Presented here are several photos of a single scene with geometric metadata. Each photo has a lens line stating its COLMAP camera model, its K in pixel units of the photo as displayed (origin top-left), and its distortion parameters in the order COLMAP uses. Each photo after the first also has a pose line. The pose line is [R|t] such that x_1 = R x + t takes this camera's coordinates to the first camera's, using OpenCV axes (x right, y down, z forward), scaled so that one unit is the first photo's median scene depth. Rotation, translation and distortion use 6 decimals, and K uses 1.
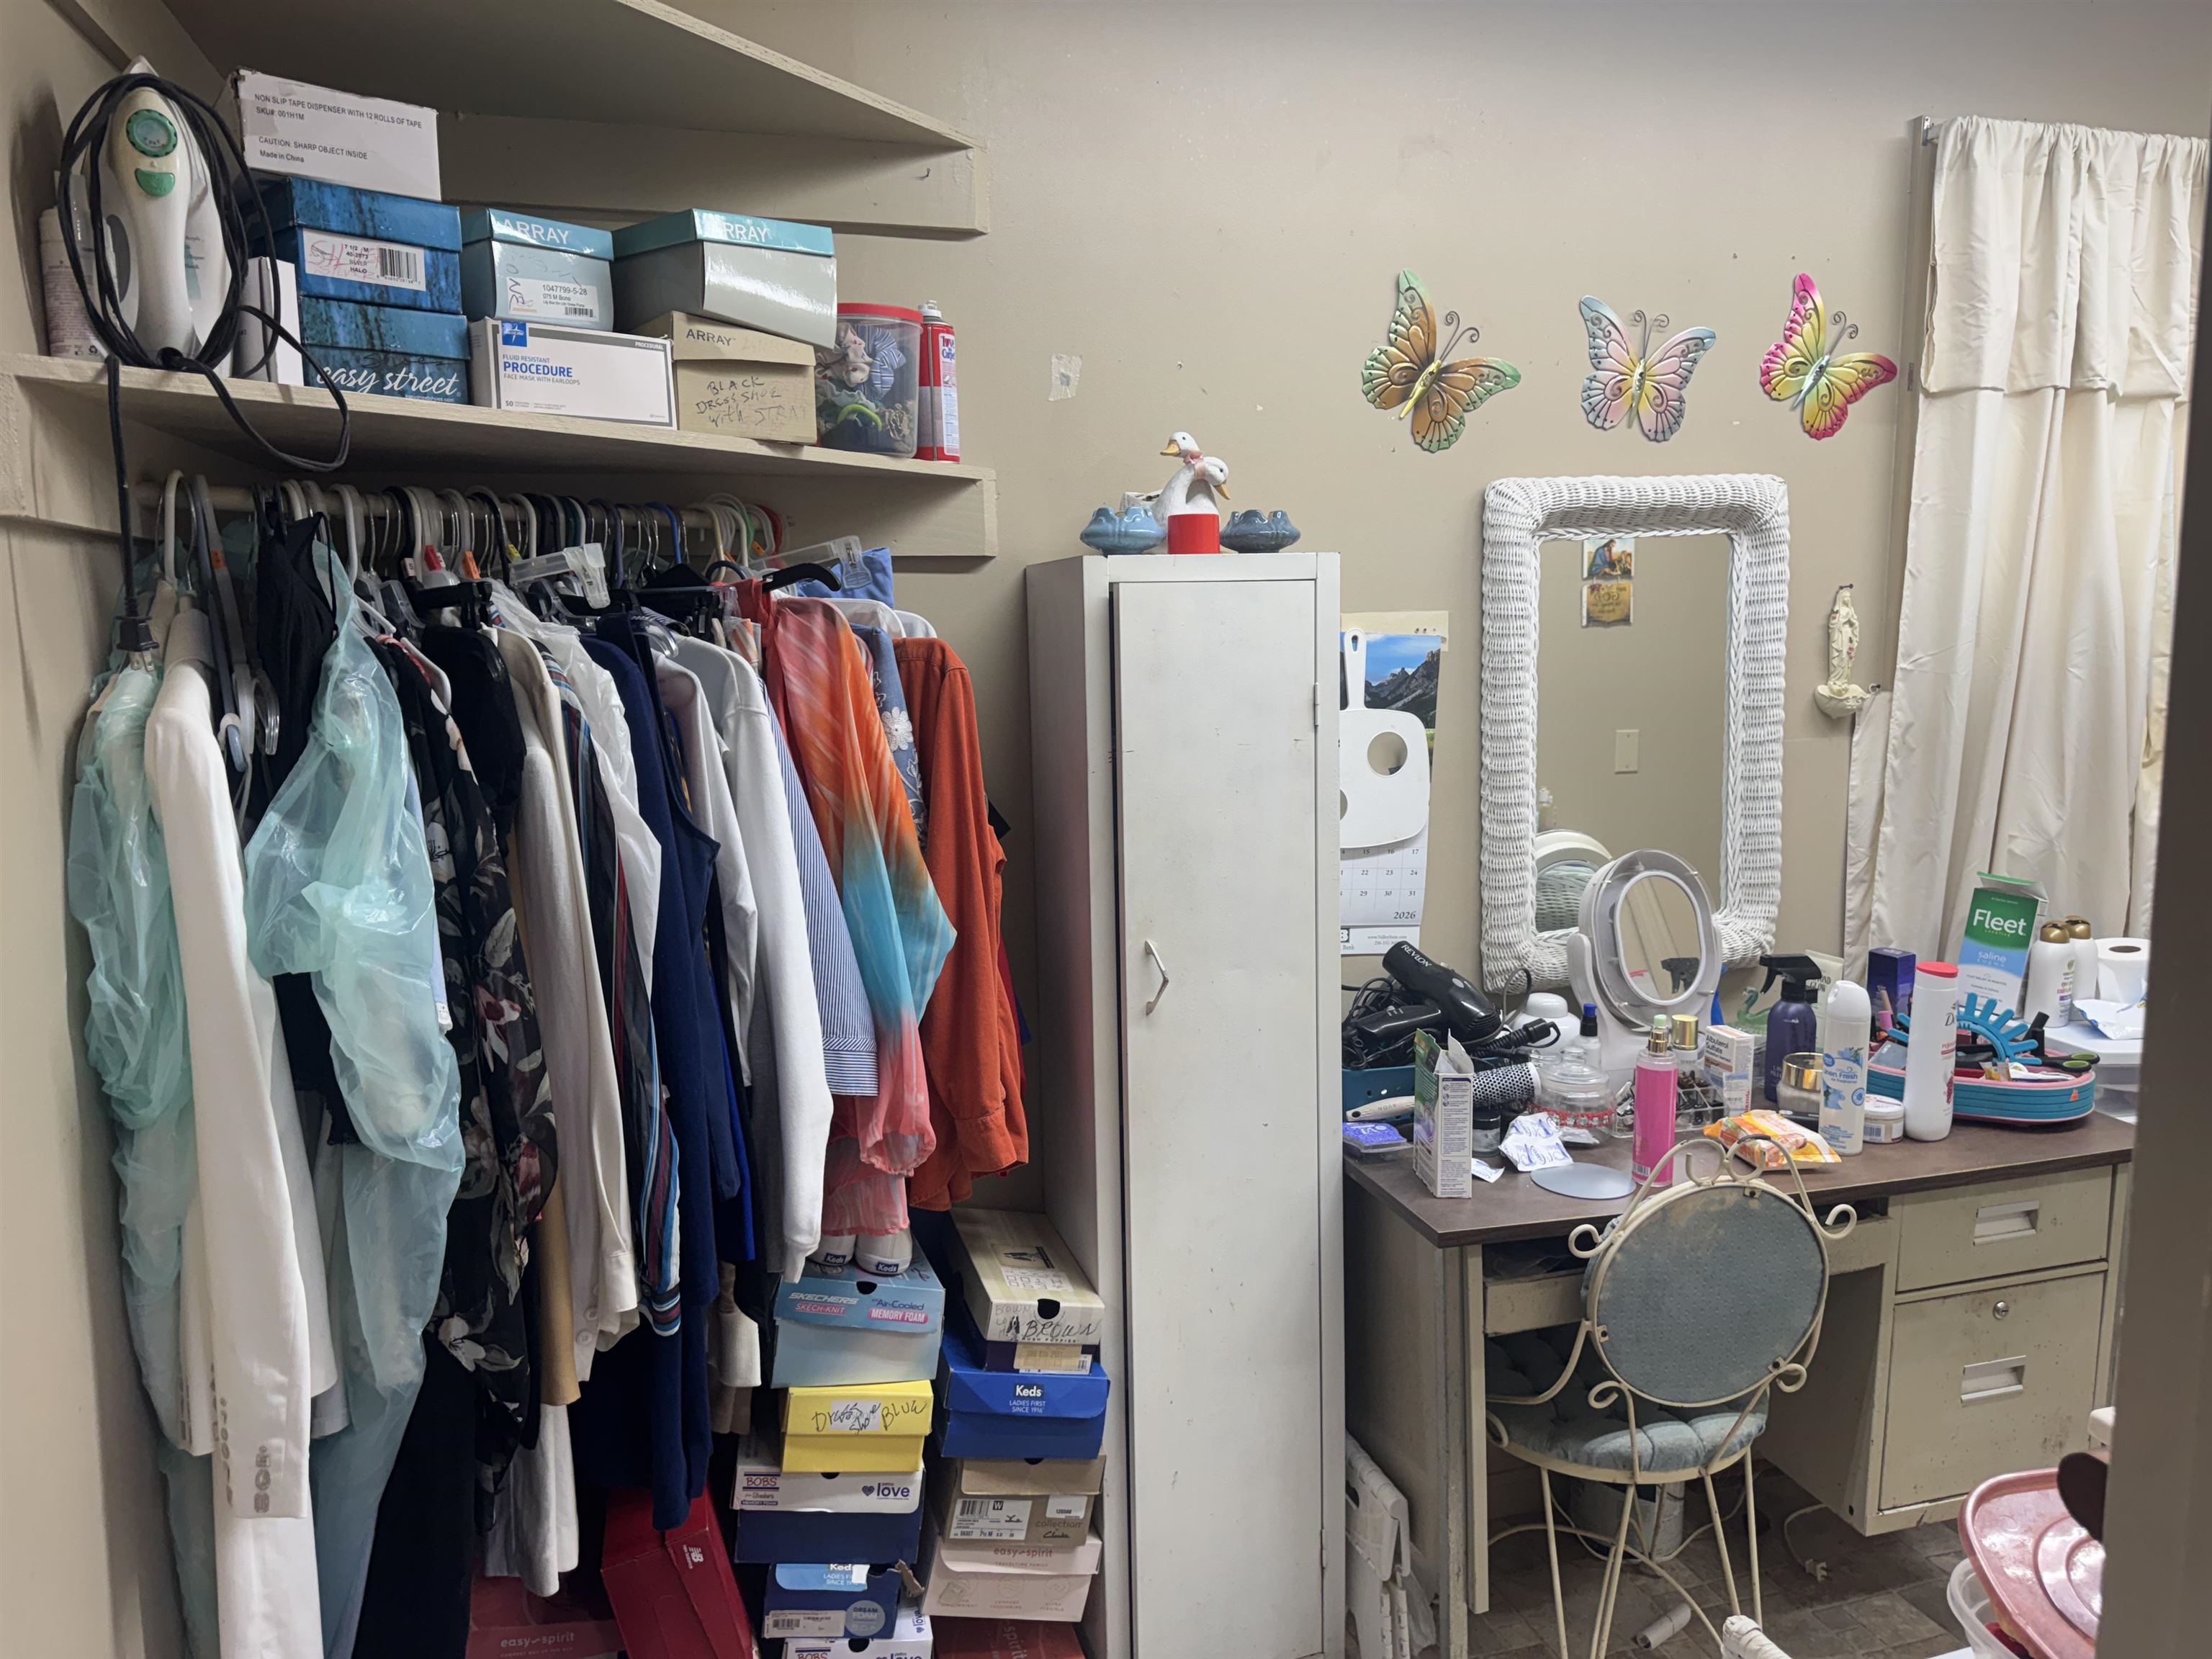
lens RADIAL K [[1565.4, 0, 1106.1], [0, 1565.4, 840.0], [0, 0, 1]] dist [0.018091, -0.020021]
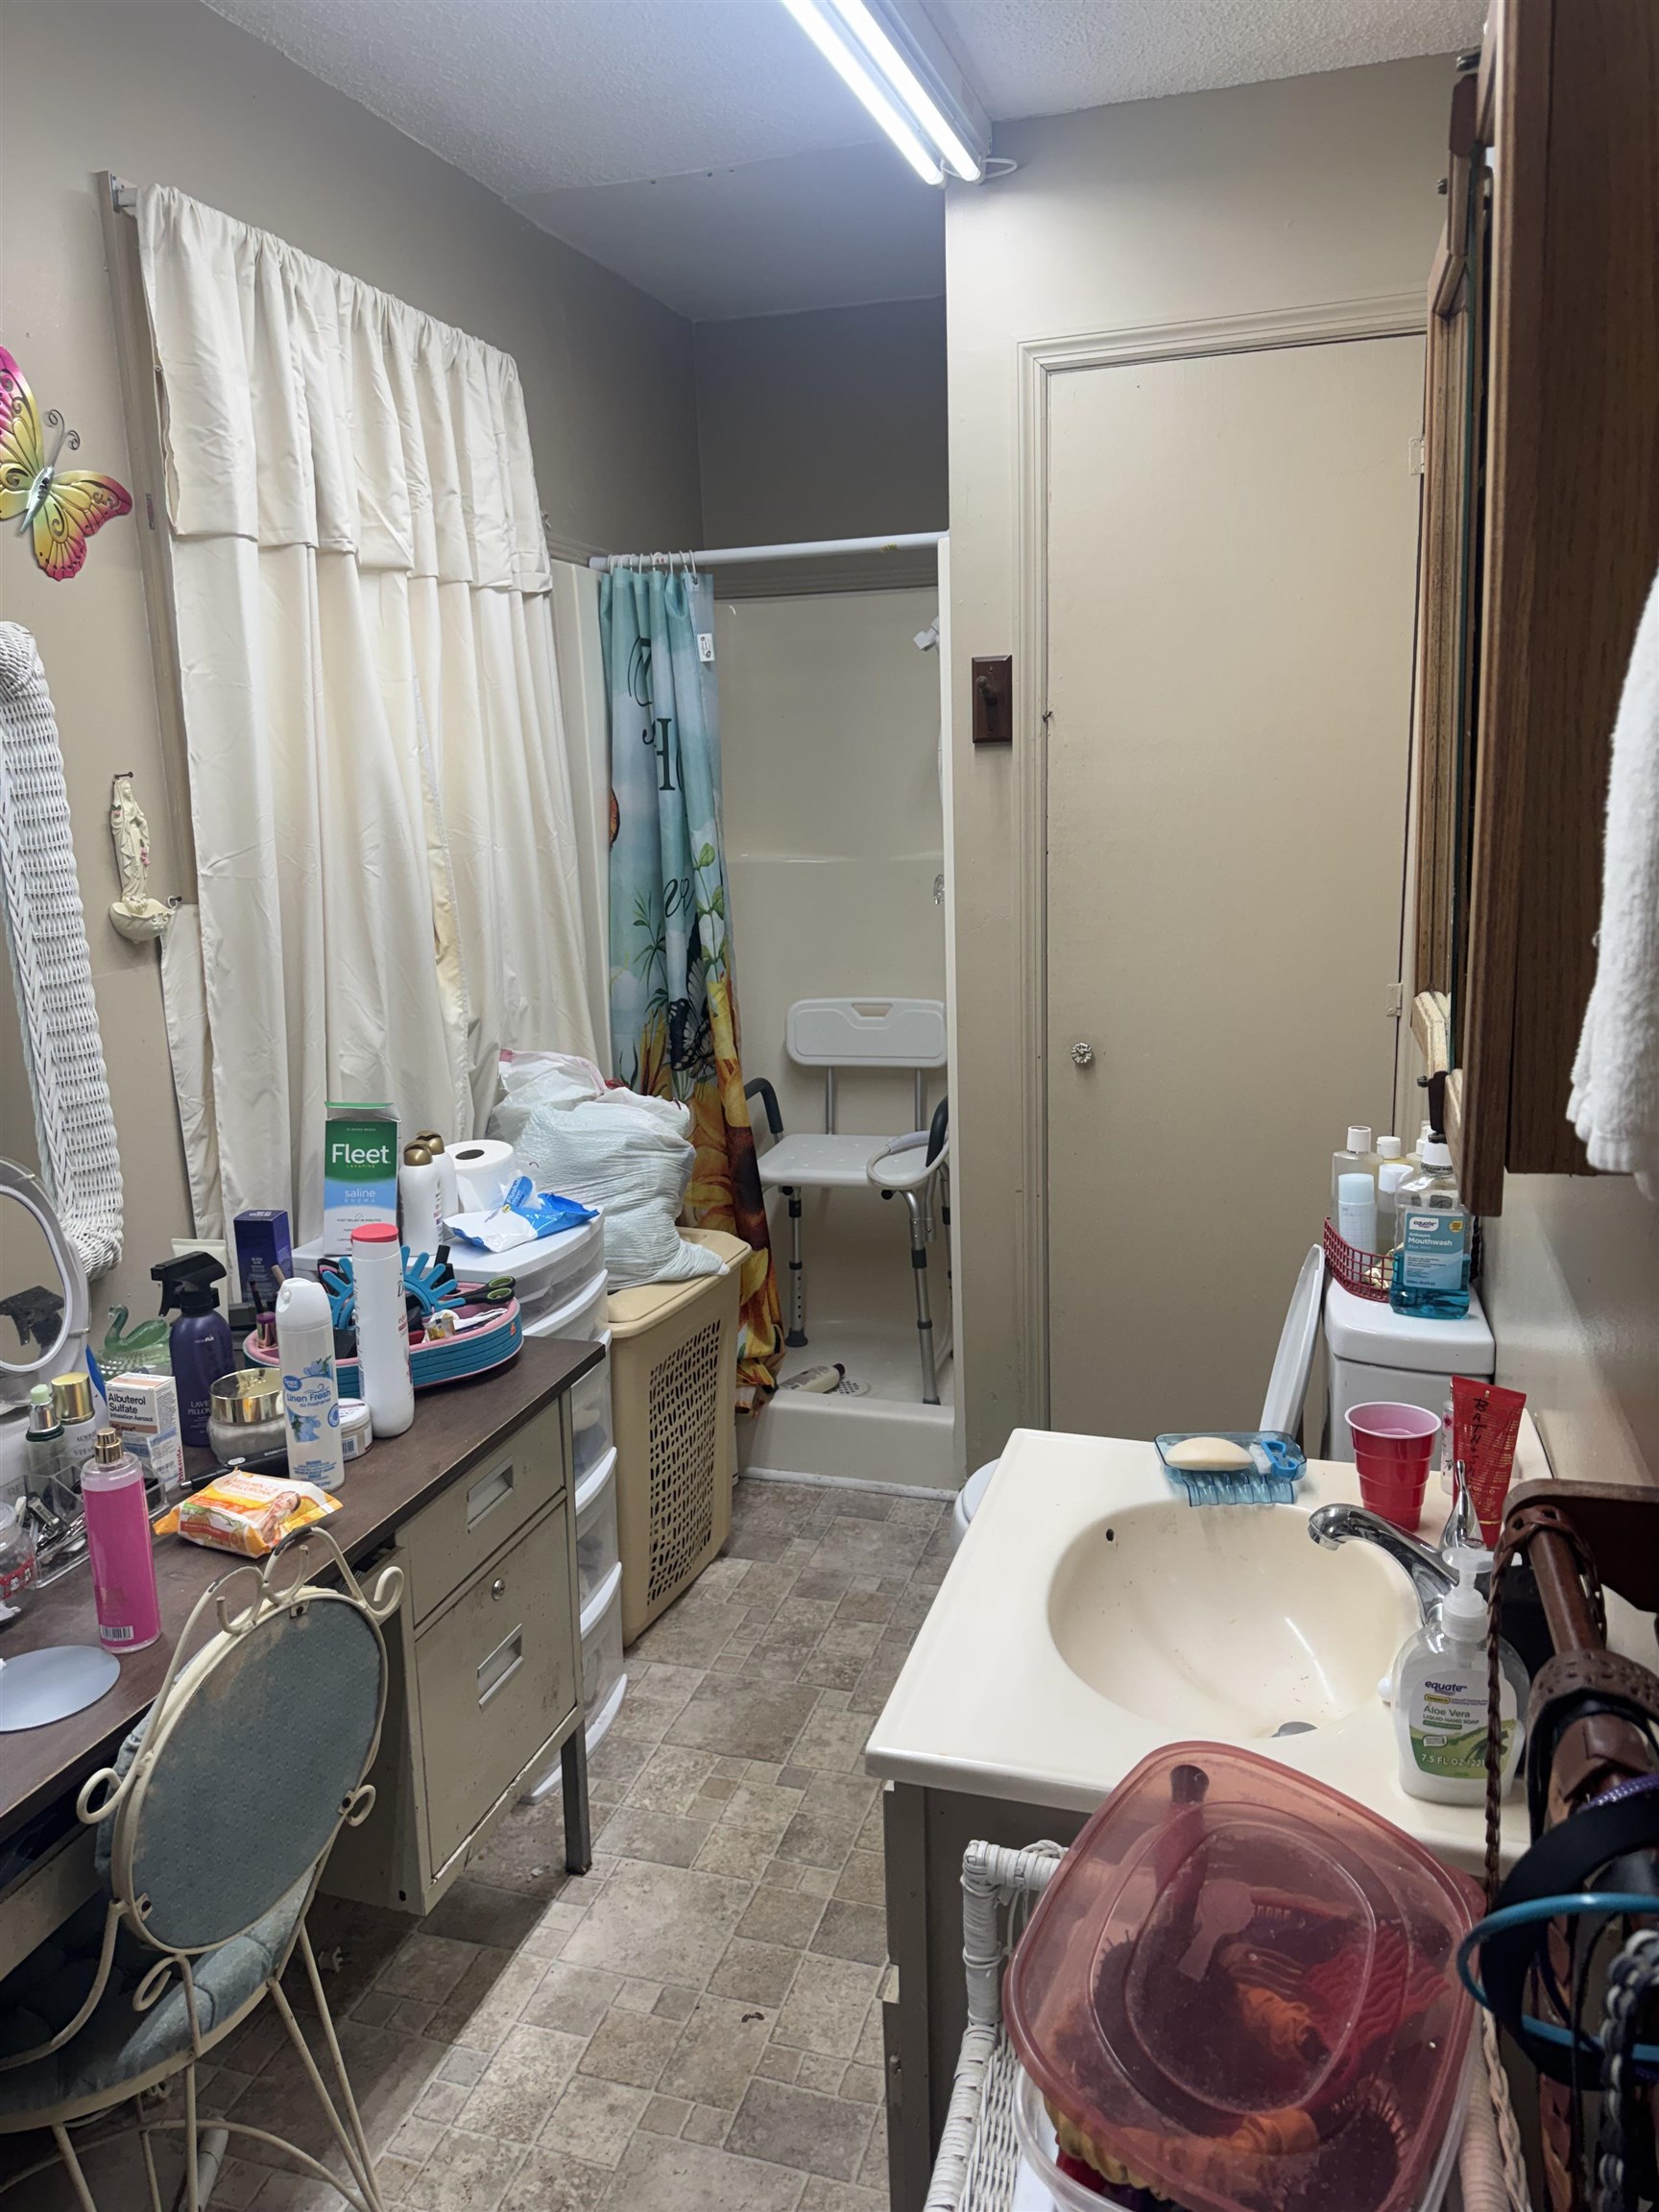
lens RADIAL K [[1565.4, 0, 832.6], [0, 1565.4, 1092.5], [0, 0, 1]] dist [0.018091, -0.020021]
pose [[0.544543, -0.172950, 0.820708, -0.007892], [0.144708, 0.983208, 0.111179, -0.042576], [-0.826155, 0.058221, 0.560427, 0.283947]]
